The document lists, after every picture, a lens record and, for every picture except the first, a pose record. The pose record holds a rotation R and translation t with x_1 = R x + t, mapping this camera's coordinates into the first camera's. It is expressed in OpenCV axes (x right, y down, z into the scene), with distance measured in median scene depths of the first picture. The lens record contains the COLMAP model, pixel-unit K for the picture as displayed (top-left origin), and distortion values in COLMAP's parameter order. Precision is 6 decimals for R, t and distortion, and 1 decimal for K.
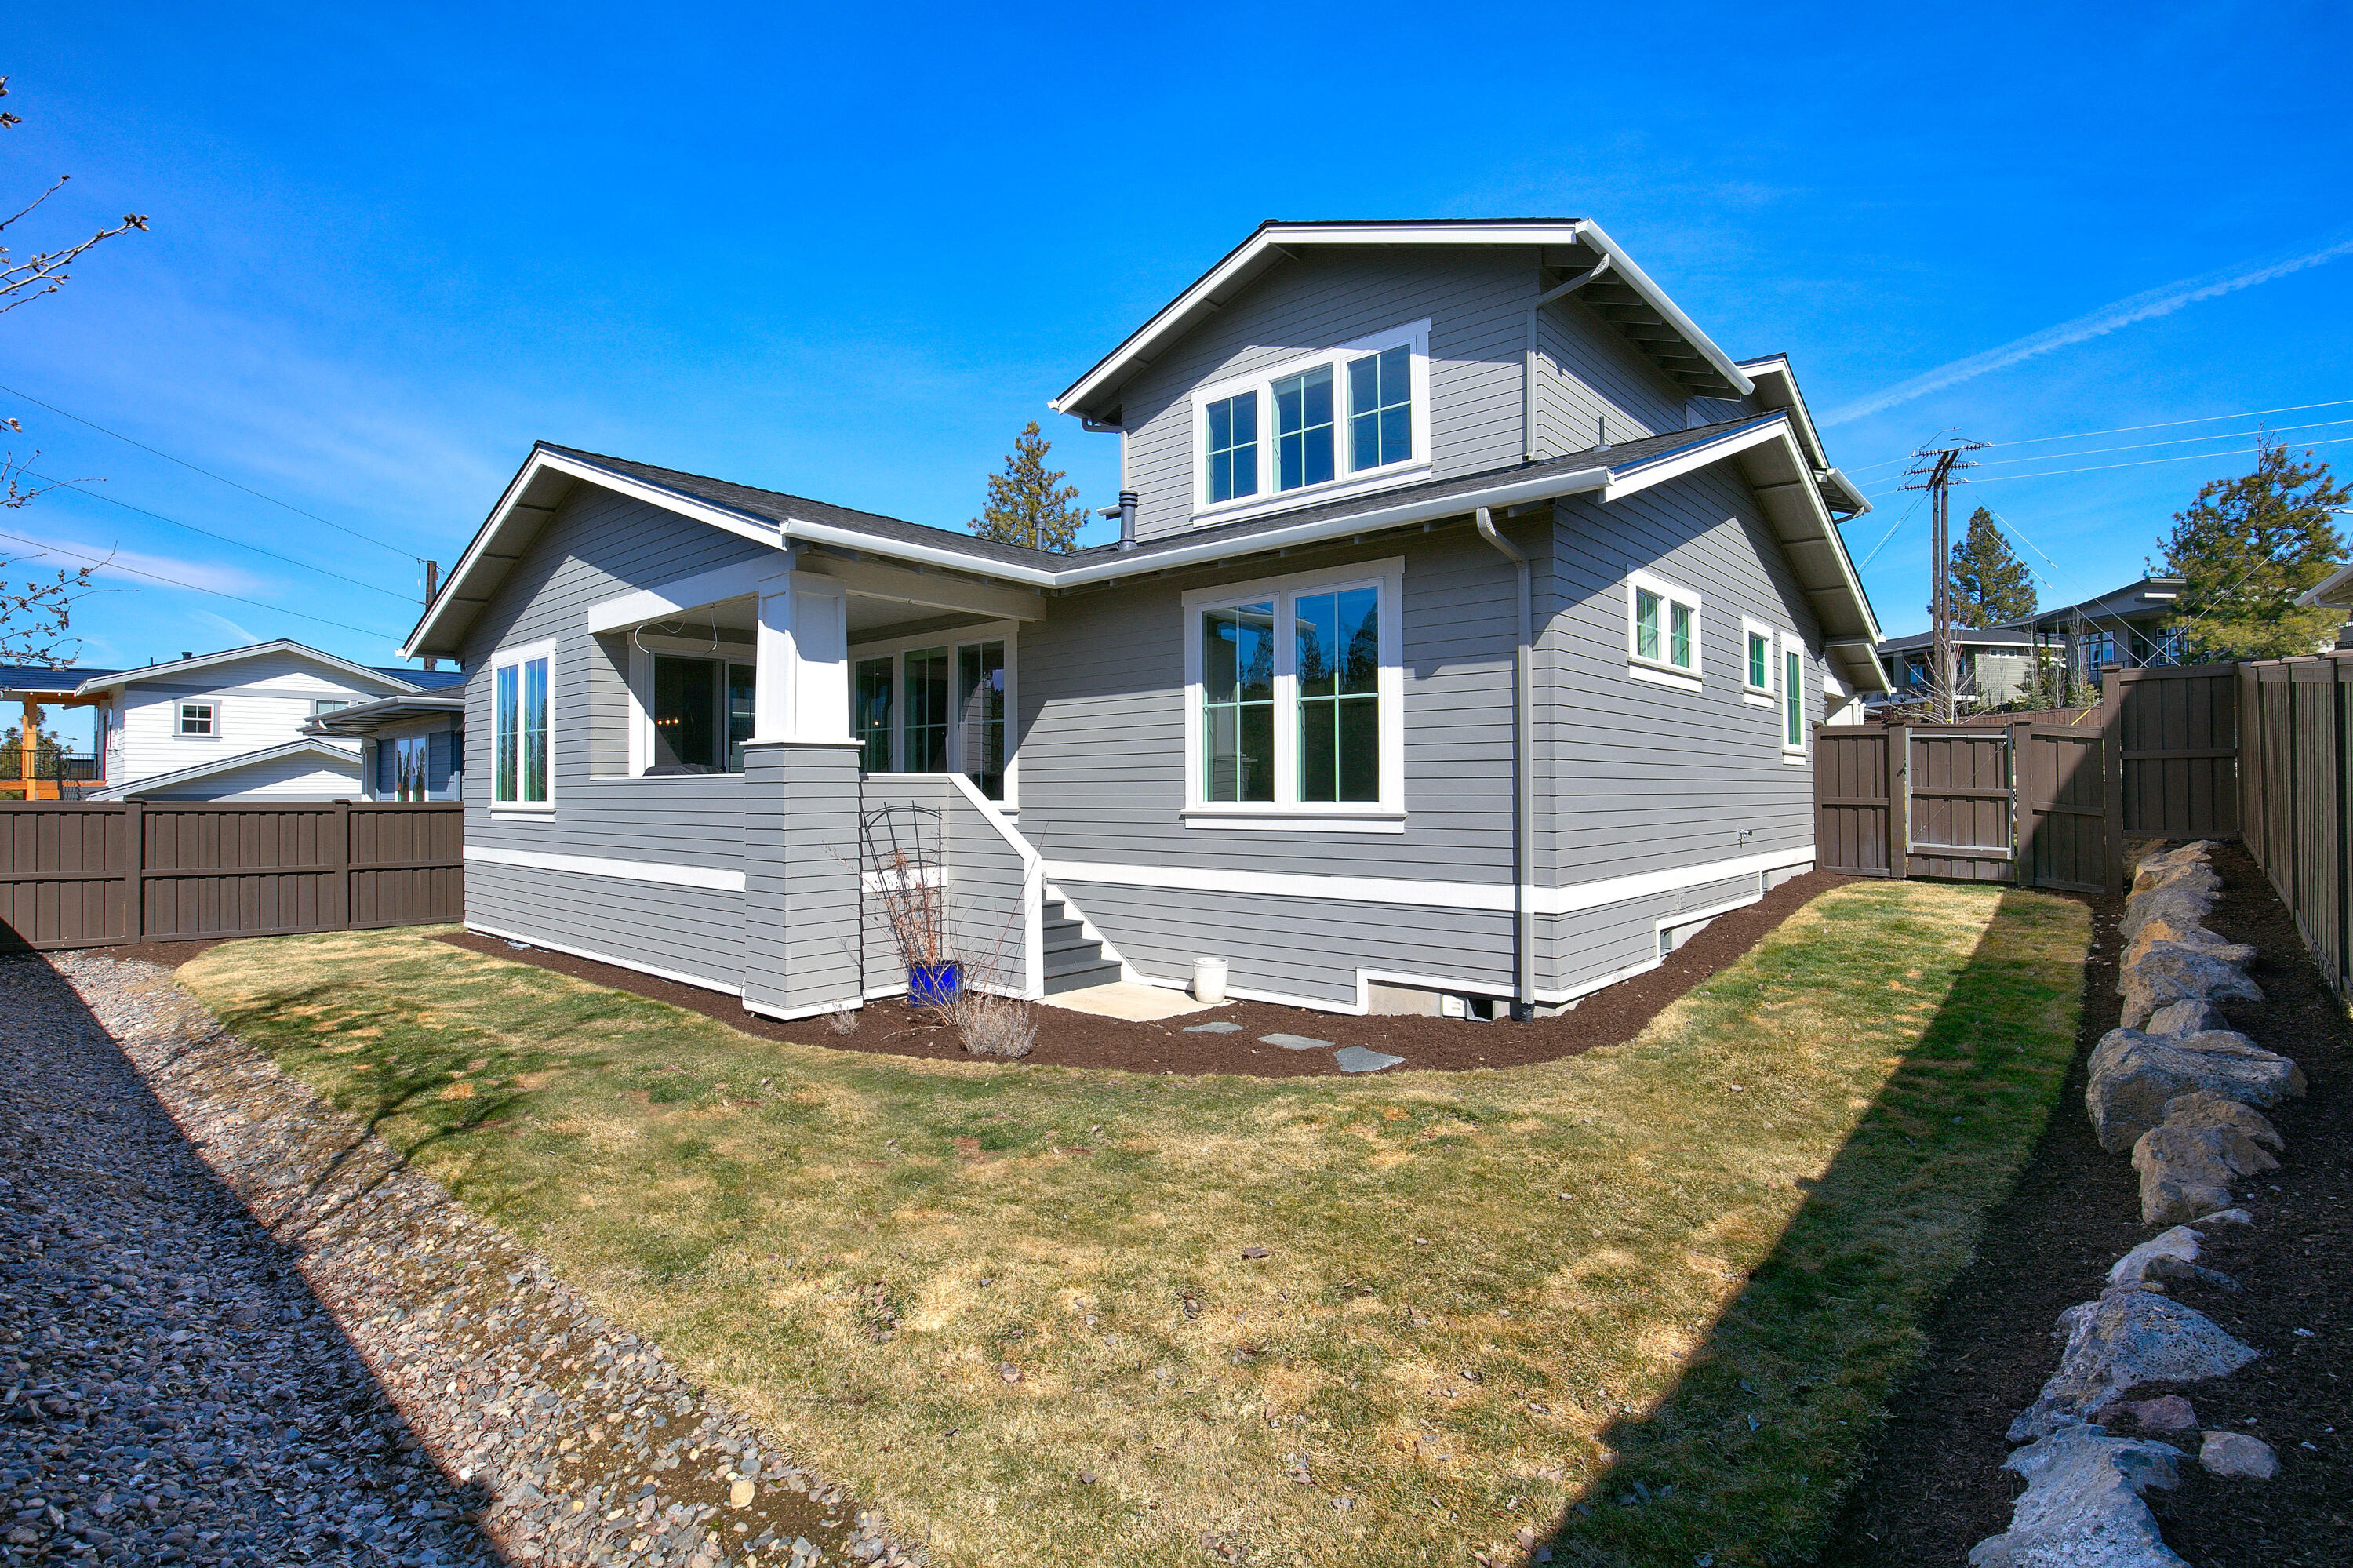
lens RADIAL K [[1093.5, 0, 1183.8], [0, 1093.5, 778.5], [0, 0, 1]] dist [-0.023014, -0.000933]
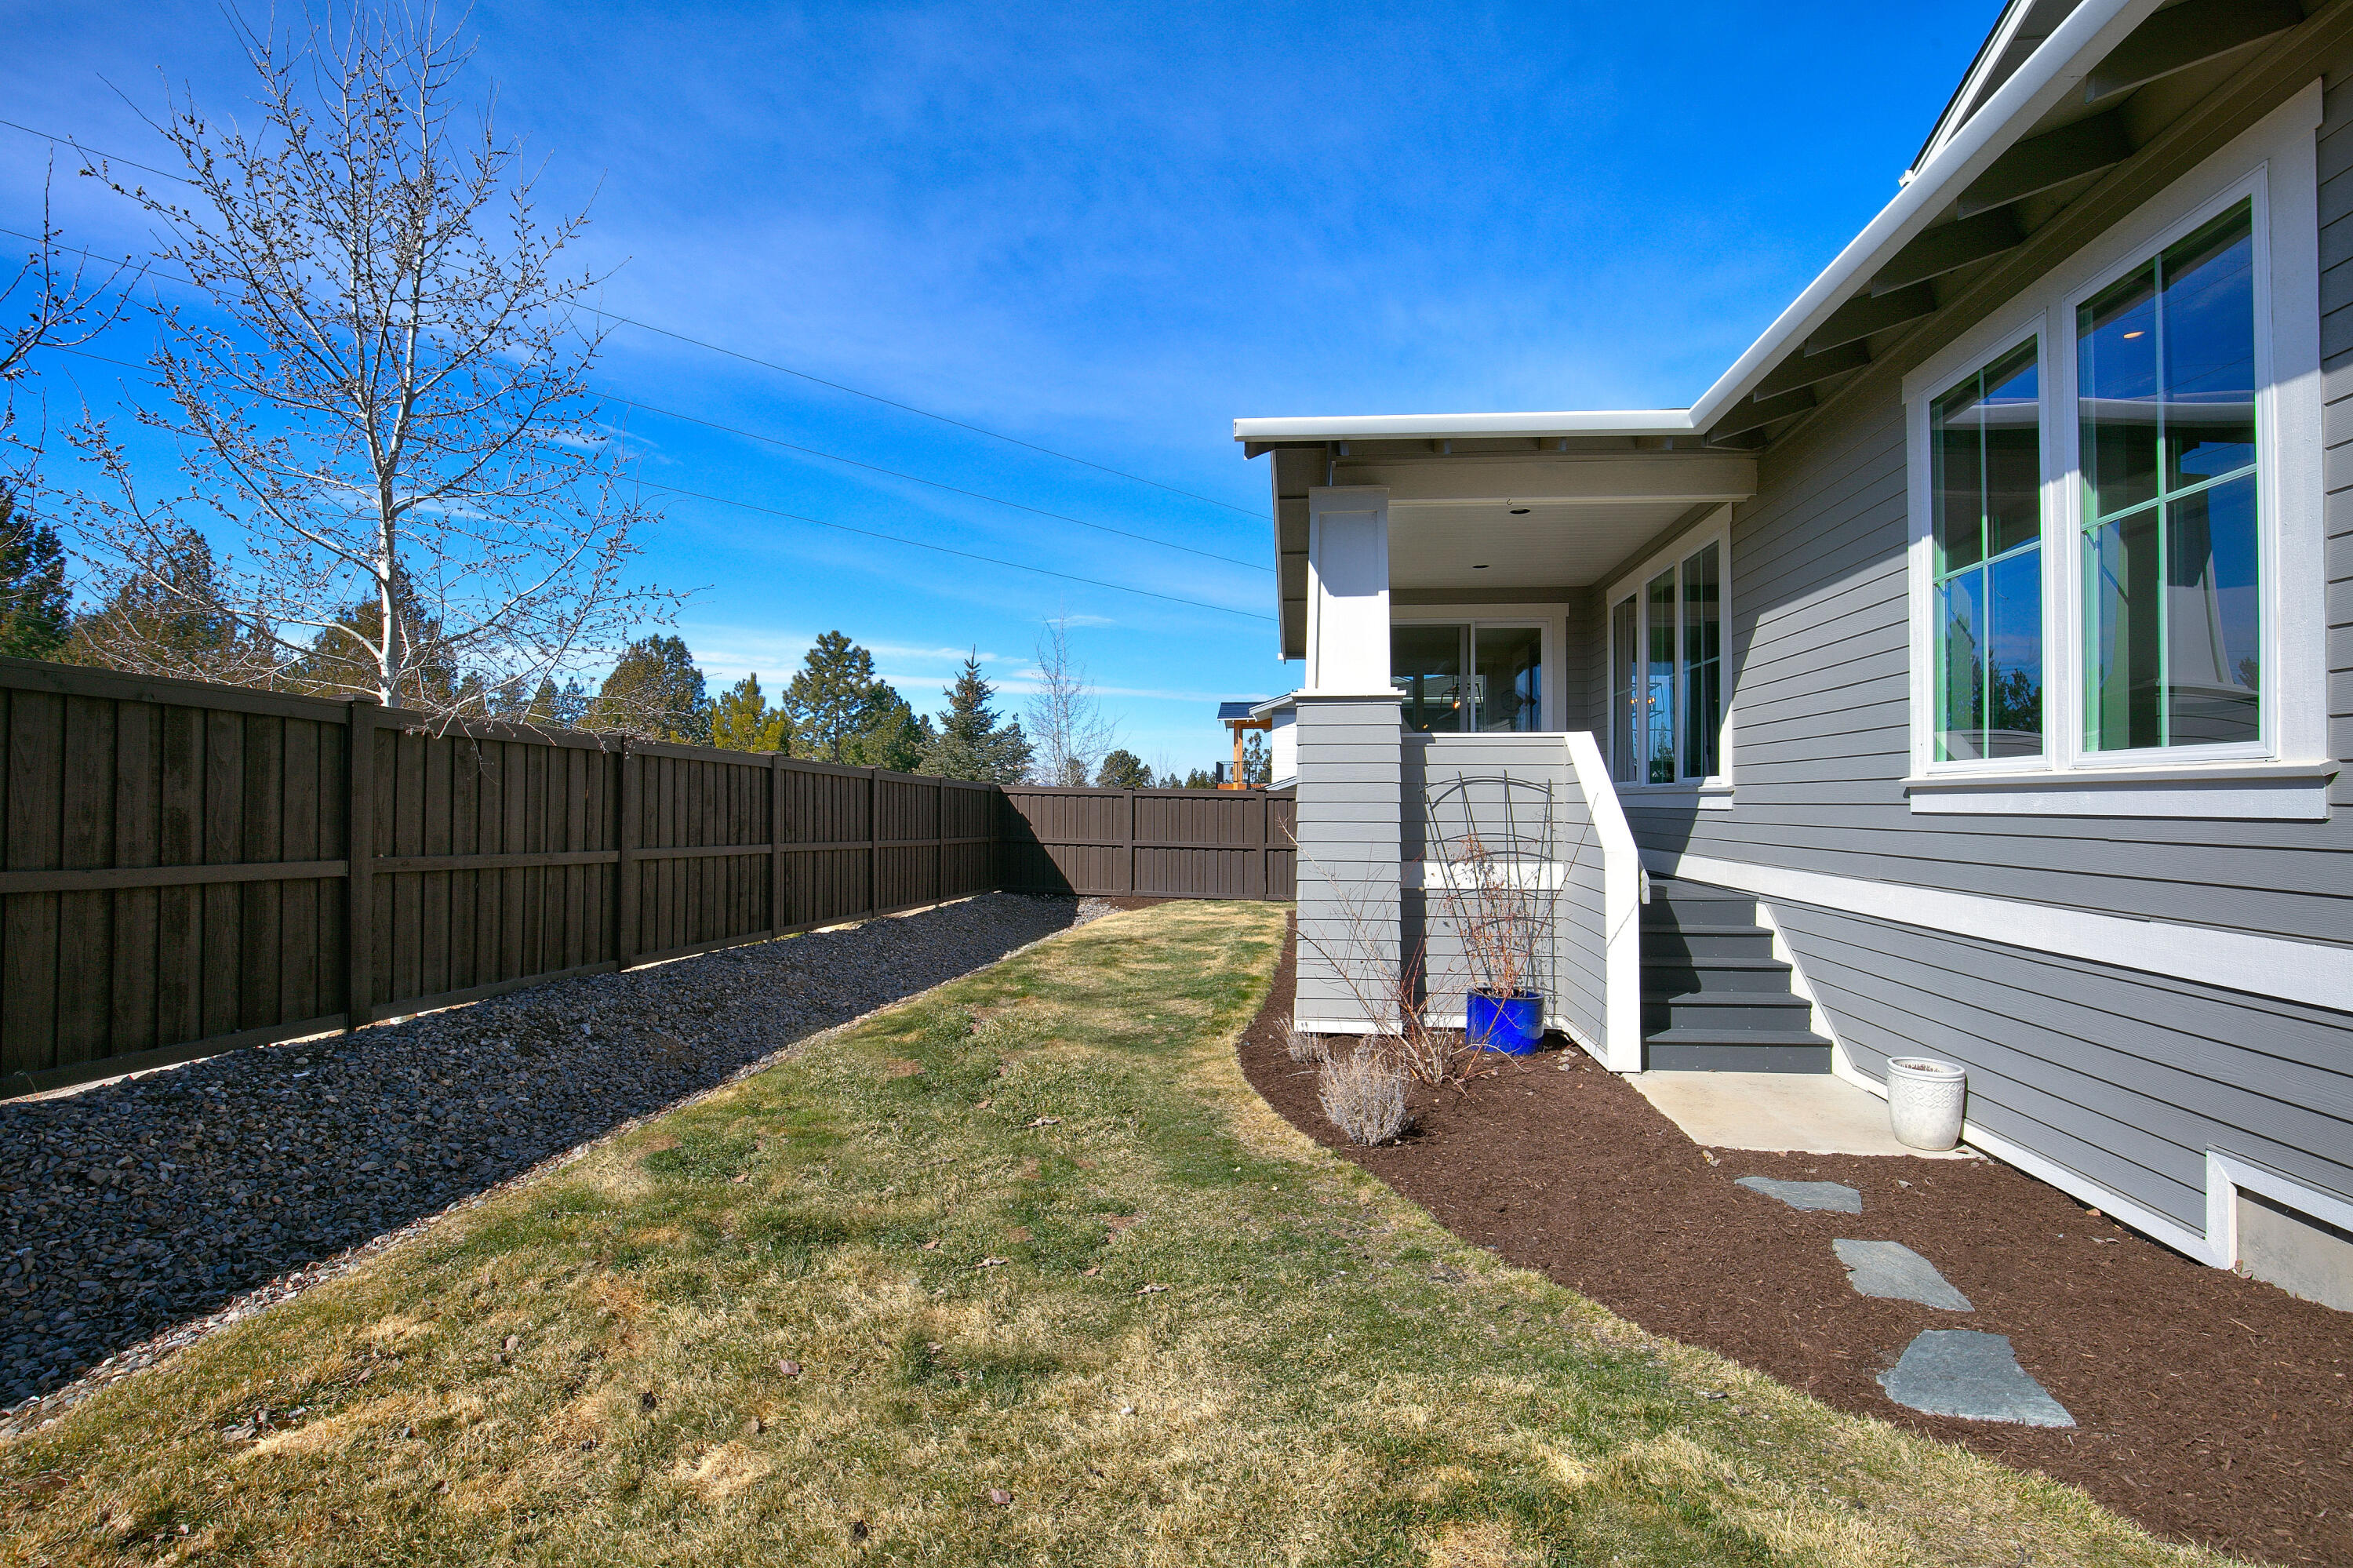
lens RADIAL K [[1093.5, 0, 1186.3], [0, 1093.5, 792.1], [0, 0, 1]] dist [-0.023014, -0.000933]
pose [[0.566504, -0.001752, -0.824057, 0.251698], [0.005696, 0.999982, 0.001790, 0.034516], [0.824039, -0.005708, 0.566504, 0.428183]]
